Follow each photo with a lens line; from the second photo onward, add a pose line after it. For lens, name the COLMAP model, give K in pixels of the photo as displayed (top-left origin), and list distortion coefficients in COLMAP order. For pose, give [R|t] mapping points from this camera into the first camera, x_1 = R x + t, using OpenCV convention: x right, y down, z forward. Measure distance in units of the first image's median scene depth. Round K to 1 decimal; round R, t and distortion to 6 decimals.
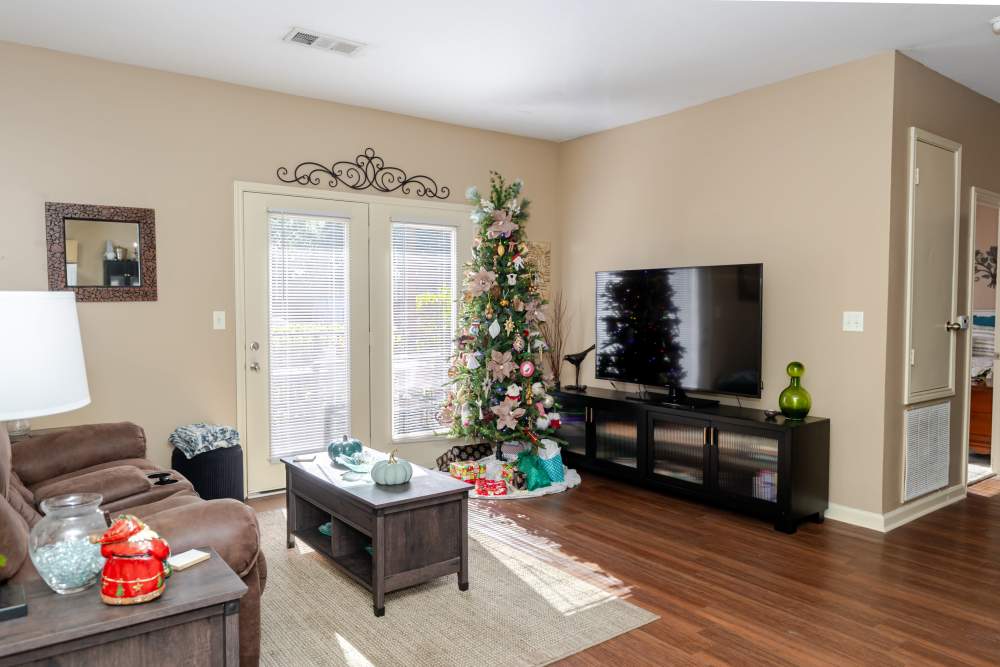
lens RADIAL K [[686.3, 0, 501.2], [0, 686.3, 351.8], [0, 0, 1]] dist [-0.003121, -0.000924]
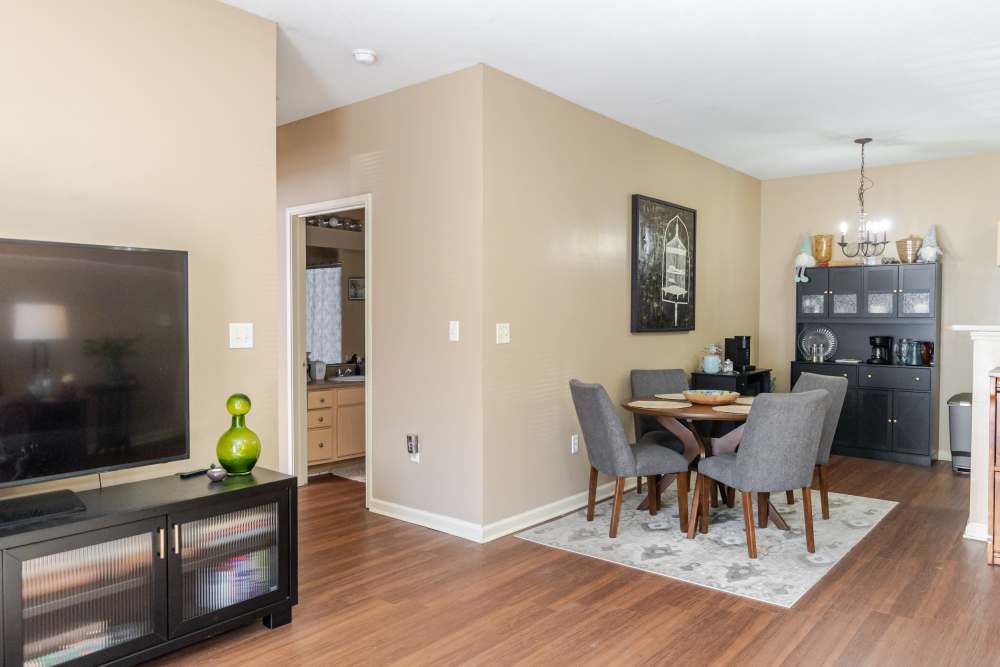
lens RADIAL K [[686.3, 0, 501.2], [0, 686.3, 351.8], [0, 0, 1]] dist [-0.003121, -0.000924]
pose [[-0.224412, -0.054929, 0.972945, -0.331749], [0.060987, 0.995661, 0.070278, -0.063421], [-0.972584, 0.075108, -0.220088, 0.888535]]
